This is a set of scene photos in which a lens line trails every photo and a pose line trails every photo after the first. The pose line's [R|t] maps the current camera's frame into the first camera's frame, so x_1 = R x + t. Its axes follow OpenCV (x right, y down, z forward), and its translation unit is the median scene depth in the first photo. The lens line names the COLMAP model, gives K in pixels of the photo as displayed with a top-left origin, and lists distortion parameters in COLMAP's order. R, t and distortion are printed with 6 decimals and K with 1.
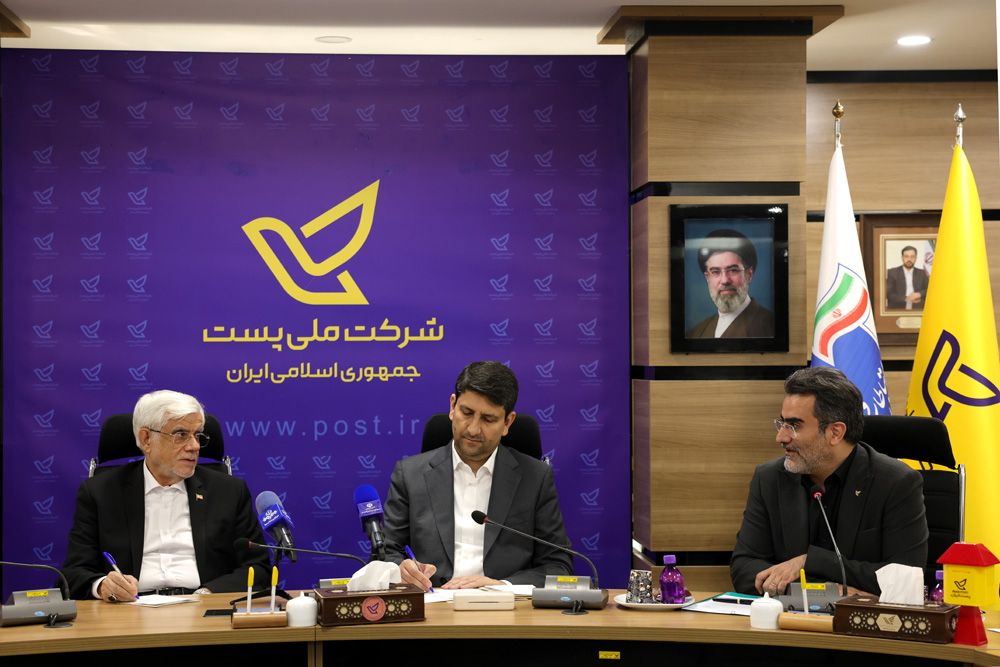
lens RADIAL K [[1799.5, 0, 477.5], [0, 1799.5, 329.6], [0, 0, 1]] dist [0.192263, 0.039175]
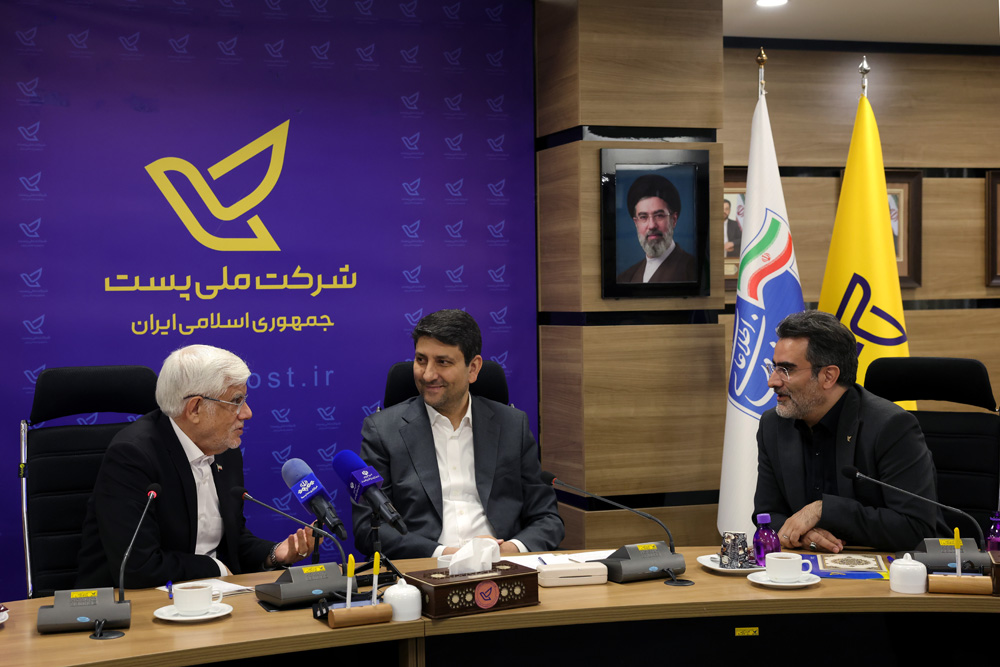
lens RADIAL K [[1463.9, 0, 451.0], [0, 1463.9, 332.7], [0, 0, 1]] dist [0.090032, -0.038083]
pose [[0.967703, -0.015429, 0.251619, -0.169513], [0.007358, 0.999429, 0.032983, 0.004384], [-0.251984, -0.030066, 0.967264, 0.226787]]
